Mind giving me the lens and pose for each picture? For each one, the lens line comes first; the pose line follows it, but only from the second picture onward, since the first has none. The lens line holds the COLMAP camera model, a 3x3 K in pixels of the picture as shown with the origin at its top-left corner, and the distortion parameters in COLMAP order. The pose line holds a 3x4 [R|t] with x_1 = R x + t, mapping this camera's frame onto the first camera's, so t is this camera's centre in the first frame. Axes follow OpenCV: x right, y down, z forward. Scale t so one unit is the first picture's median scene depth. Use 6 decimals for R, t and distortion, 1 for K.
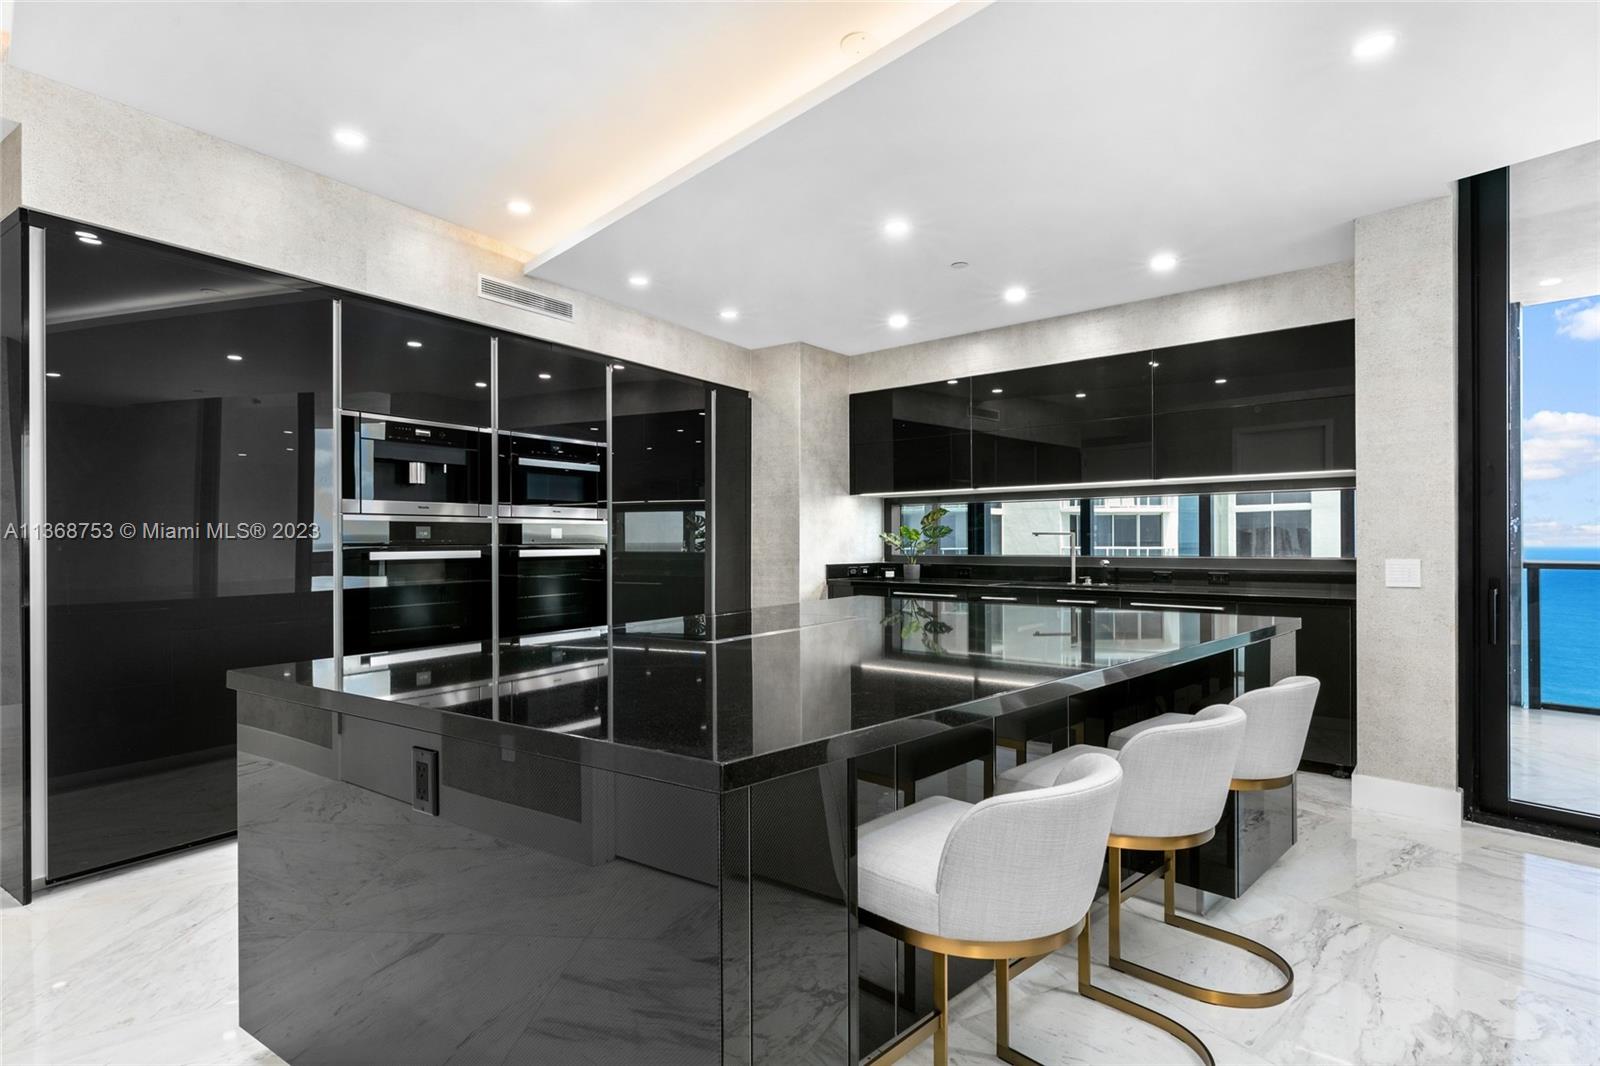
lens RADIAL K [[808.0, 0, 800.0], [0, 808.0, 552.6], [0, 0, 1]] dist [0.002326, -0.000345]
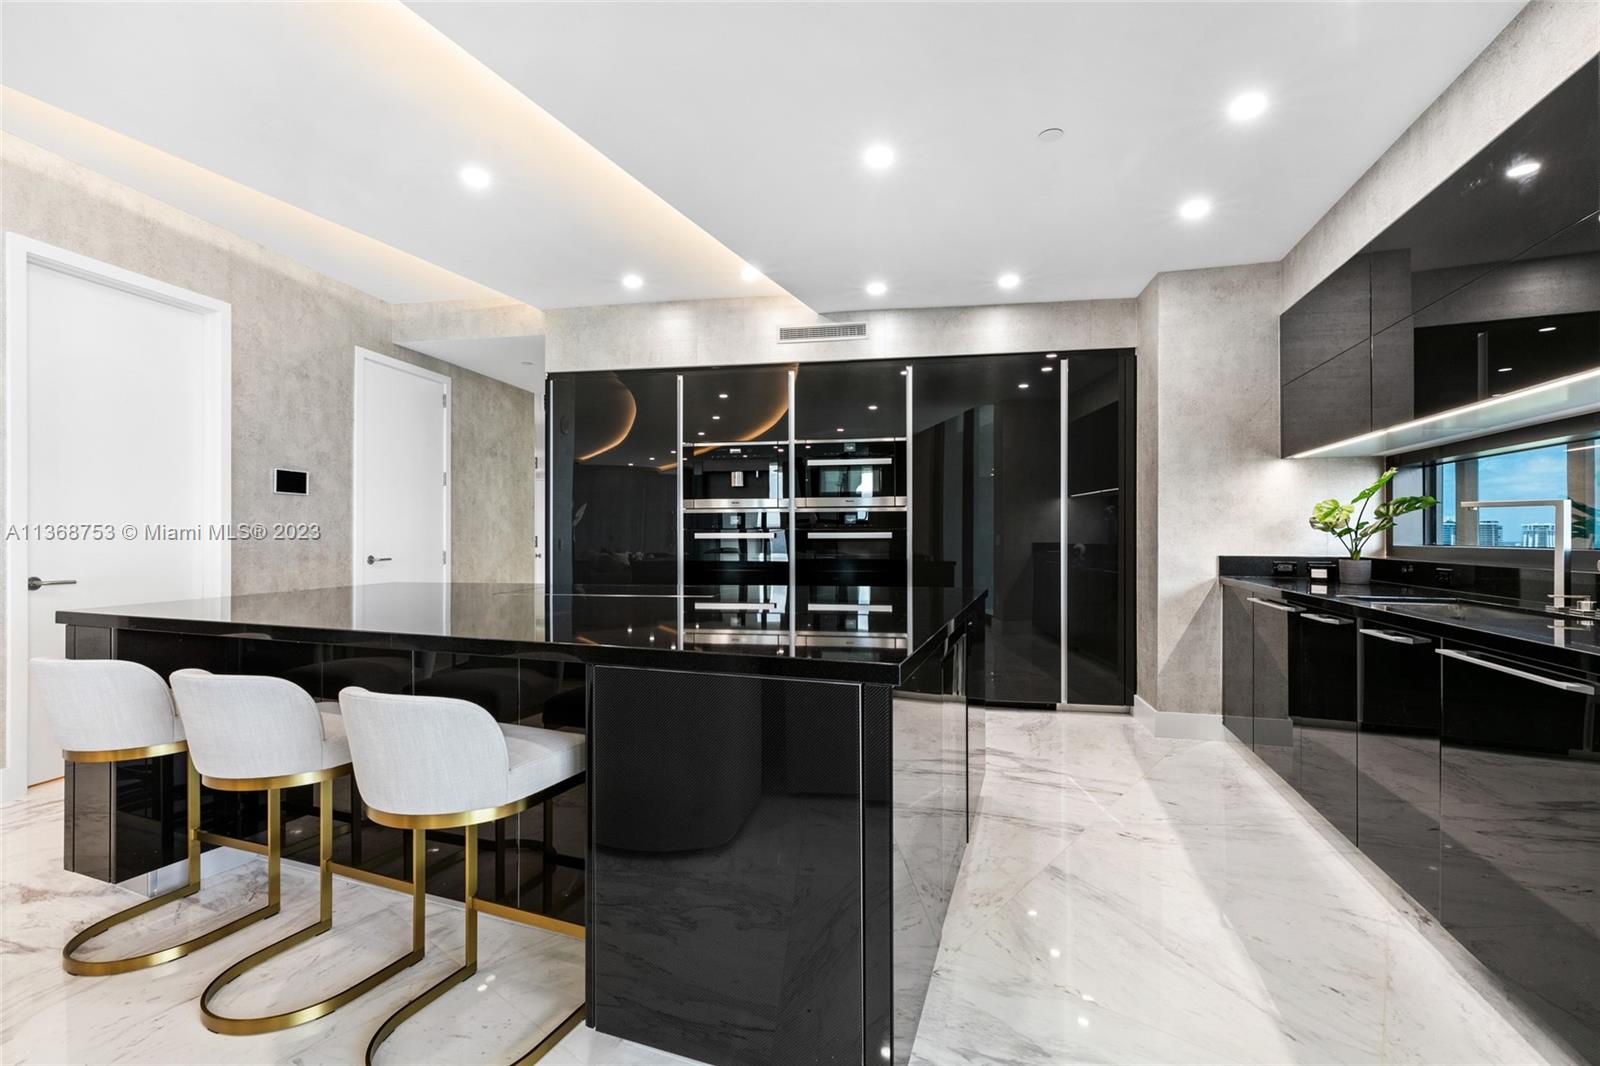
lens RADIAL K [[721.0, 0, 800.0], [0, 721.0, 533.0], [0, 0, 1]] dist [-0.001464, 0.000357]
pose [[0.403296, -0.000525, -0.915070, 0.621291], [-0.012739, 0.999900, -0.006188, 0.003532], [0.914981, 0.014153, 0.403248, 0.487327]]
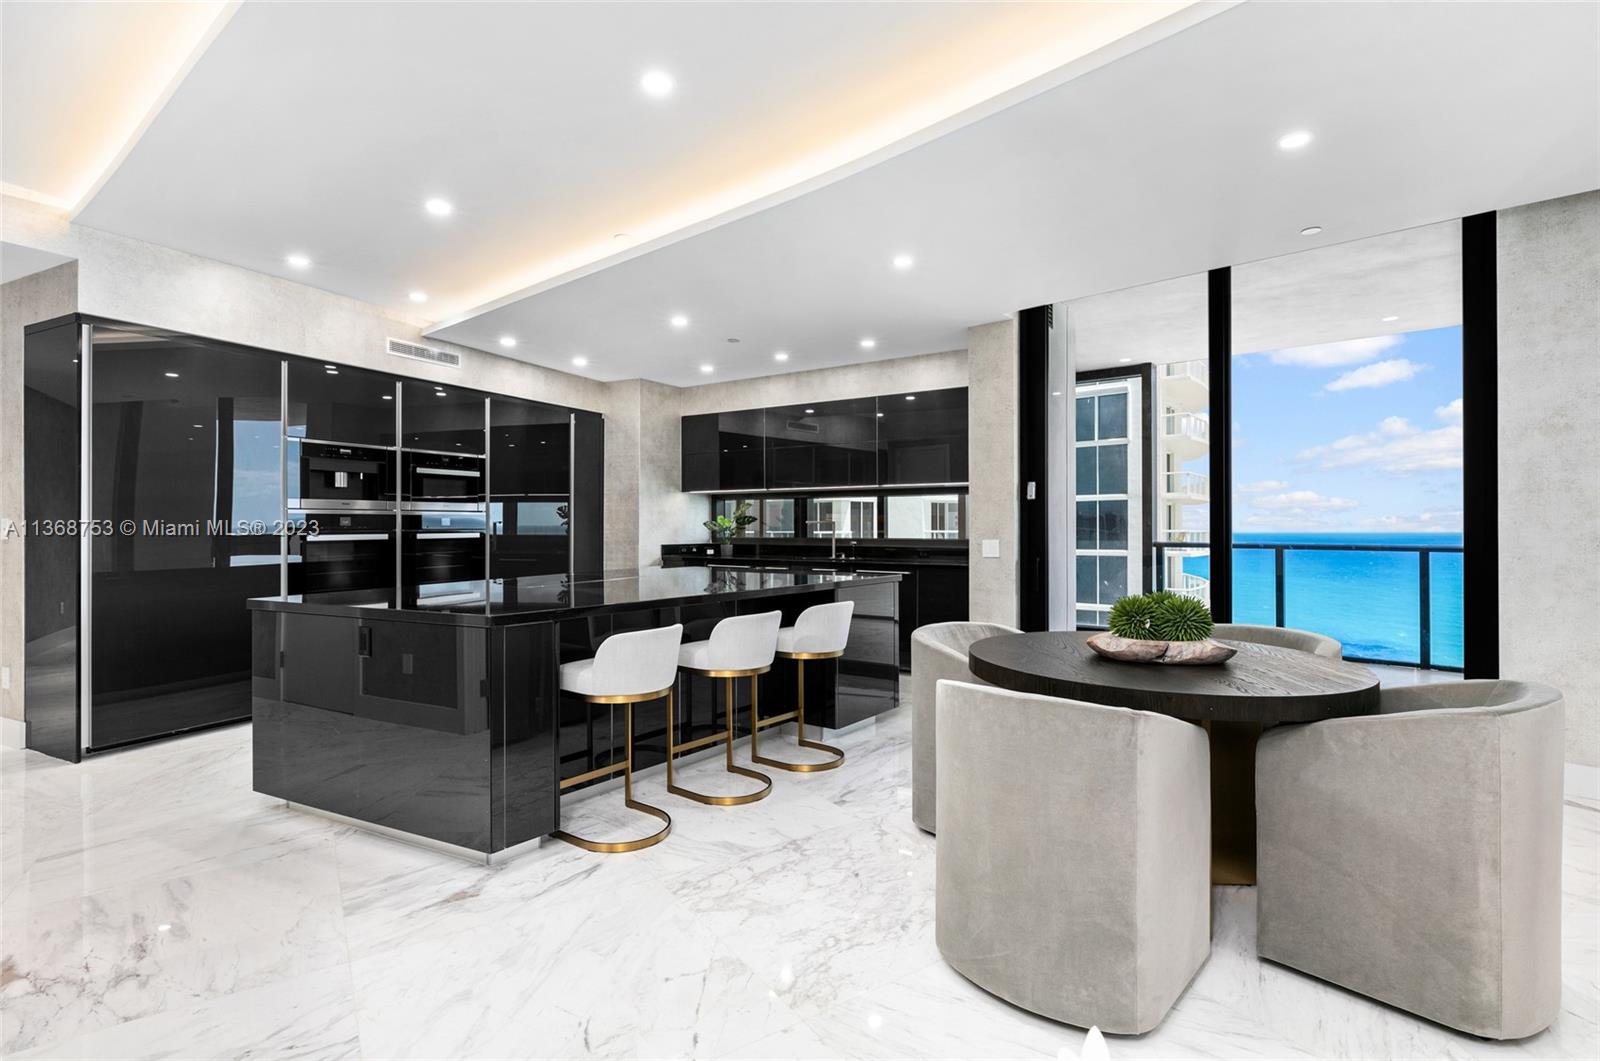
lens RADIAL K [[762.4, 0, 800.0], [0, 762.4, 530.5], [0, 0, 1]] dist [-0.001794, 0.000507]
pose [[0.992262, 0.000994, 0.124161, 0.132044], [-0.000120, 0.999975, -0.007043, 0.000293], [-0.124165, 0.006974, 0.992237, -0.352168]]
